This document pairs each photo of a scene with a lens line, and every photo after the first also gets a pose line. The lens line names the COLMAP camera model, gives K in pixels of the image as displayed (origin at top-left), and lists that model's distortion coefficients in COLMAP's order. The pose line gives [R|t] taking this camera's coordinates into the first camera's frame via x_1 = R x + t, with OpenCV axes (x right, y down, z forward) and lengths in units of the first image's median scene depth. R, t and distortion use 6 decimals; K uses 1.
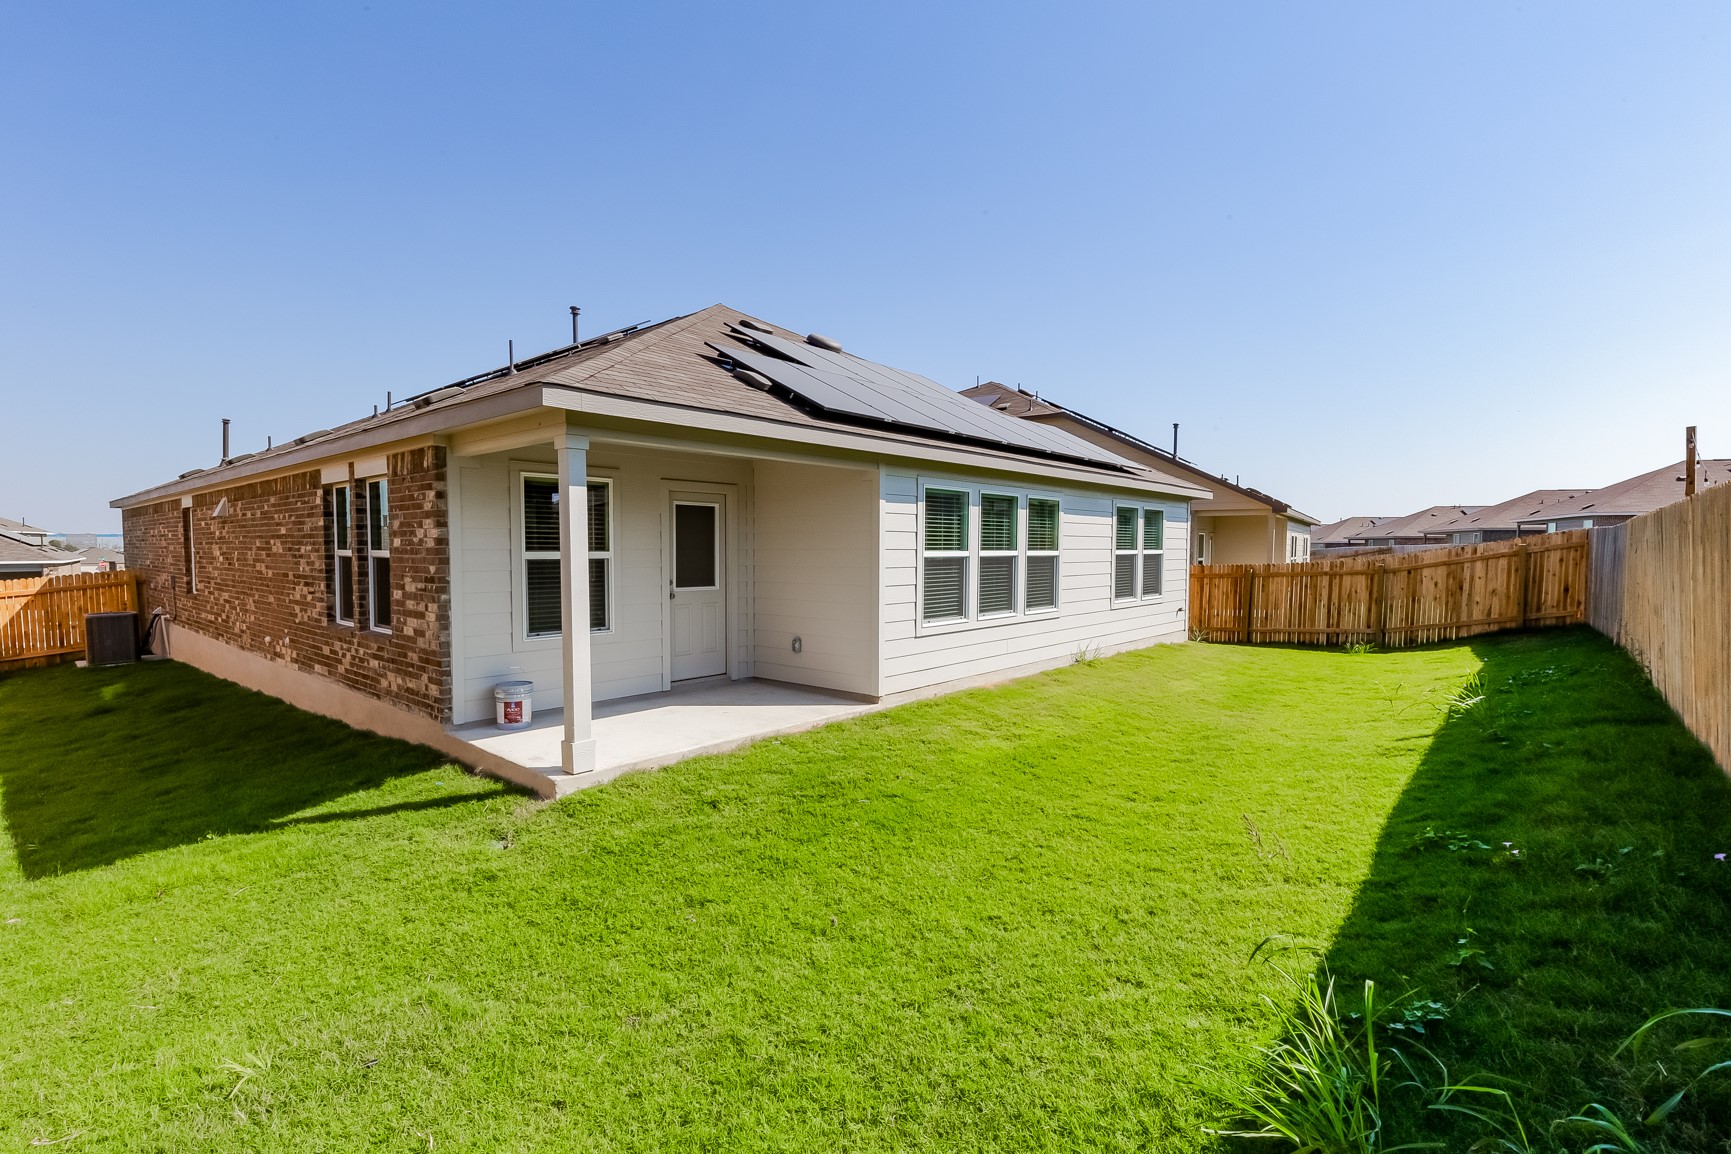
lens RADIAL K [[807.0, 0, 865.5], [0, 807.0, 577.0], [0, 0, 1]] dist [0.000047, 0.000007]
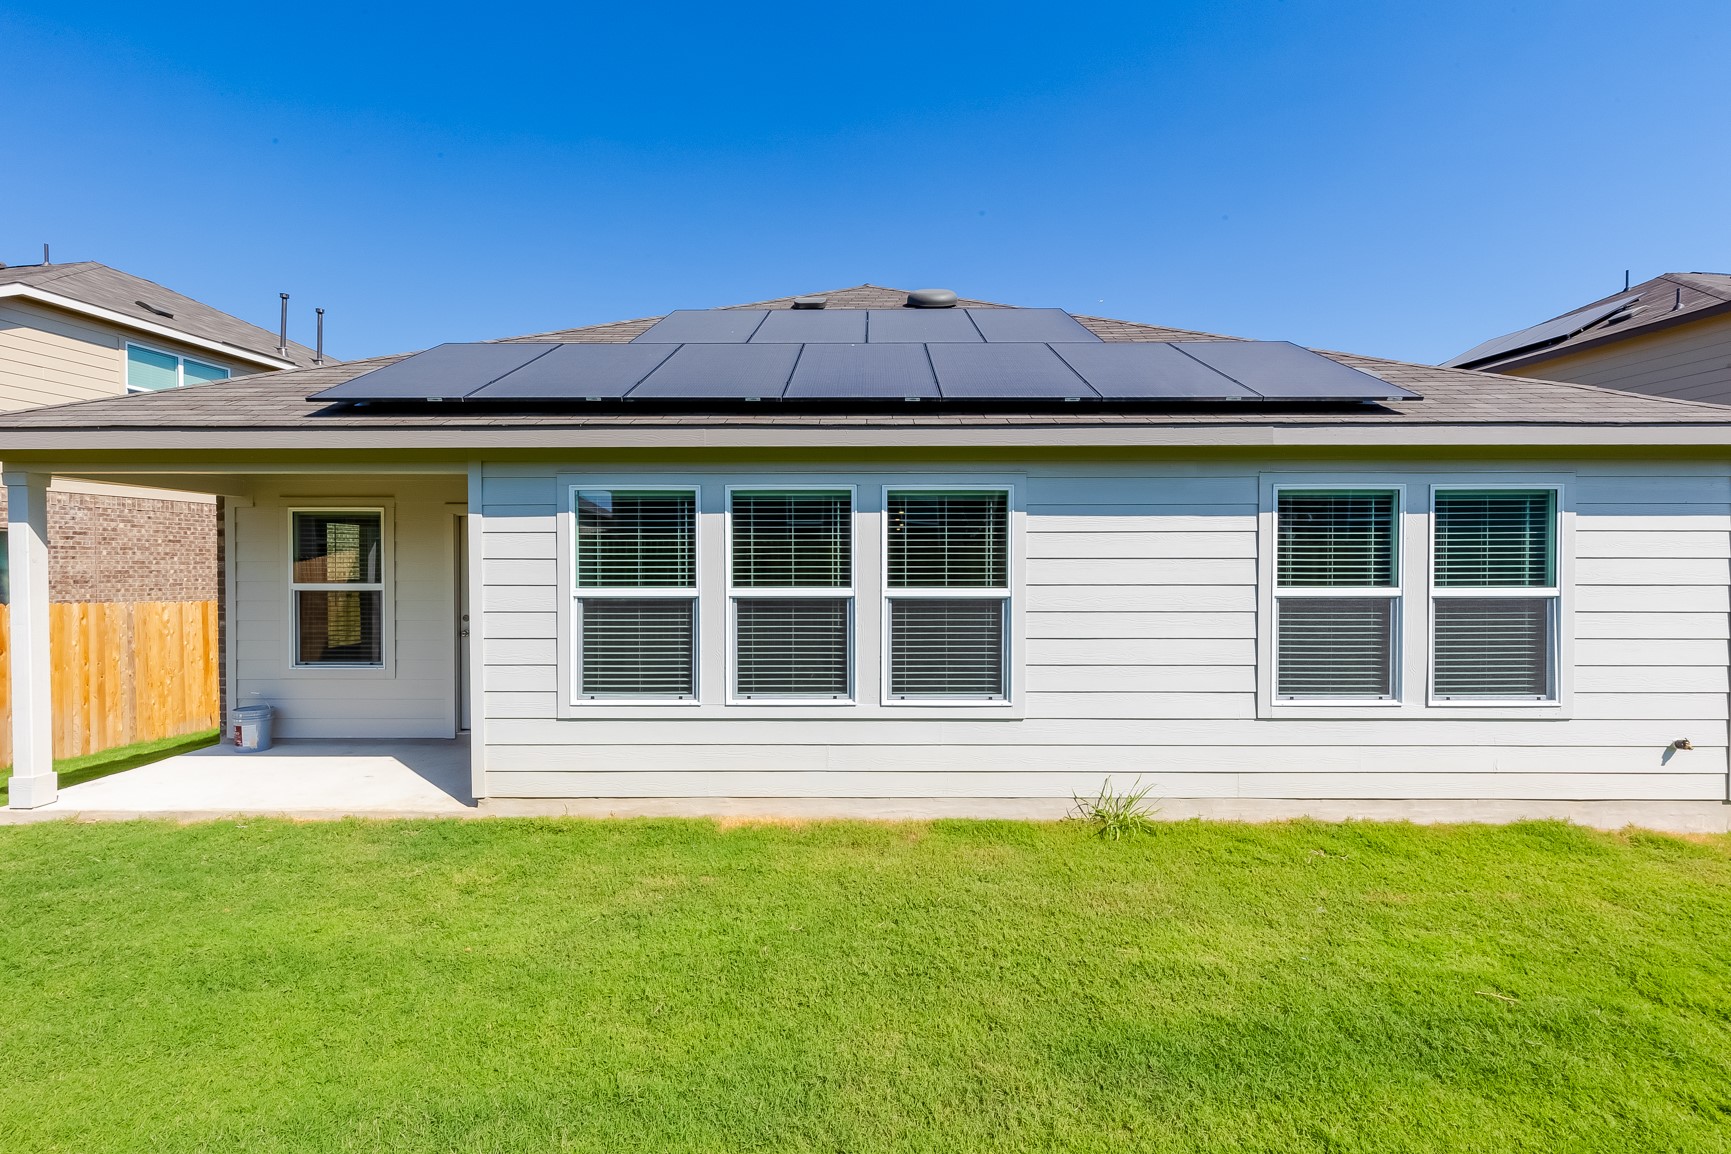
lens RADIAL K [[772.3, 0, 865.5], [0, 772.3, 577.0], [0, 0, 1]] dist [0.000510, 0.000050]
pose [[0.671691, -0.000456, -0.740831, 0.592125], [-0.029940, 0.999166, -0.027761, -0.025750], [0.740226, 0.040828, 0.671117, 0.649445]]
